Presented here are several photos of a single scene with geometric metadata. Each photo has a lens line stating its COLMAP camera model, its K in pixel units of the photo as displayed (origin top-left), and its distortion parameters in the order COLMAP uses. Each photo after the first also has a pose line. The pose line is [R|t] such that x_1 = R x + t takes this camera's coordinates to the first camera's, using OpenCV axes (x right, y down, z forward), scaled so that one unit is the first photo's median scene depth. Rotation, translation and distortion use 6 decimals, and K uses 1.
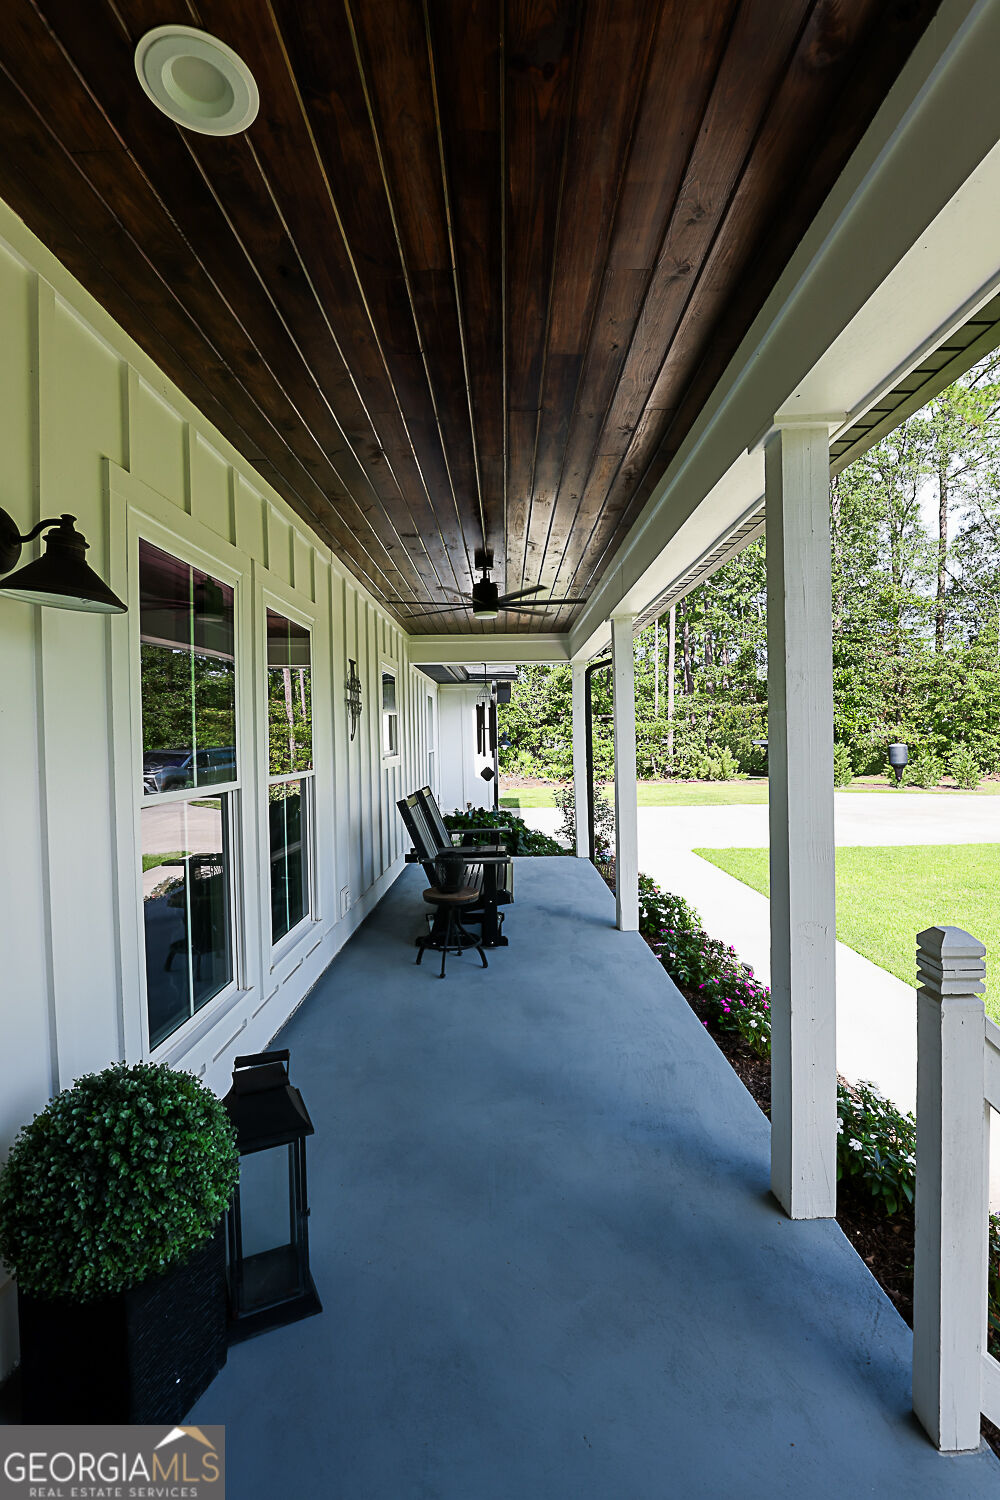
lens RADIAL K [[696.0, 0, 500.0], [0, 696.0, 750.0], [0, 0, 1]] dist [-0.027501, 0.006005]
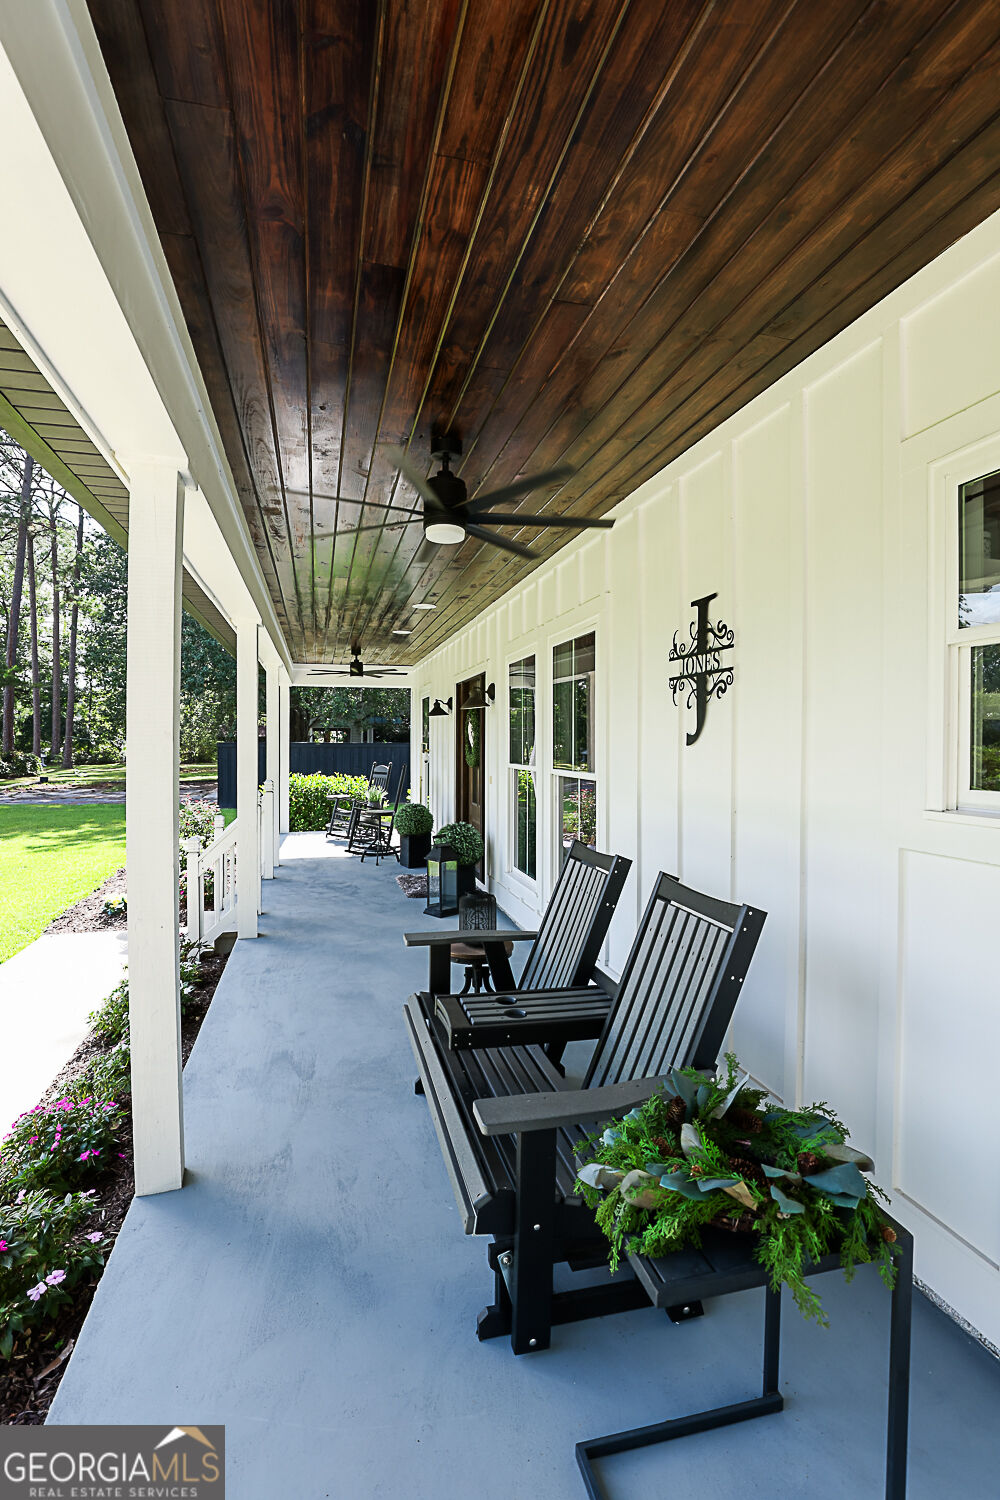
lens RADIAL K [[696.0, 0, 500.0], [0, 696.0, 750.0], [0, 0, 1]] dist [-0.027501, 0.006005]
pose [[-0.965556, 0.017909, -0.259580, 0.111138], [0.009501, 0.999390, 0.033609, -0.038510], [0.260023, 0.029985, -0.965137, 1.955747]]
